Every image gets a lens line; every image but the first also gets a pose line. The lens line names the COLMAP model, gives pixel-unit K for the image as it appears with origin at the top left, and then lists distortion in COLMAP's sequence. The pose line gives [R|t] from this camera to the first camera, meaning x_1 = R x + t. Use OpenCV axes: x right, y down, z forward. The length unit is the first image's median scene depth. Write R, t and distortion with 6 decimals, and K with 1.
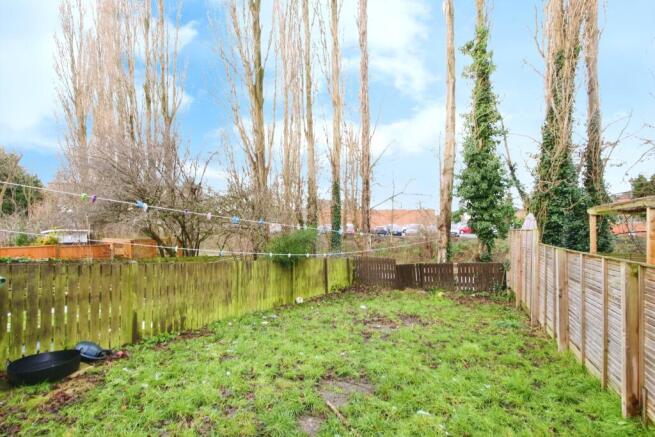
lens RADIAL K [[273.1, 0, 326.7], [0, 273.1, 229.5], [0, 0, 1]] dist [-0.001528, -0.000566]
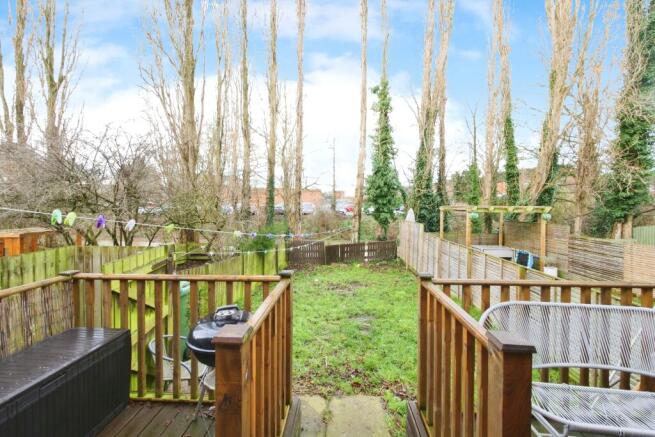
lens RADIAL K [[273.1, 0, 327.2], [0, 273.1, 213.9], [0, 0, 1]] dist [-0.001528, -0.000566]
pose [[0.912910, -0.014587, 0.407900, -0.296348], [0.001577, 0.999480, 0.032214, -0.073371], [-0.408158, -0.028765, 0.912458, -0.205887]]
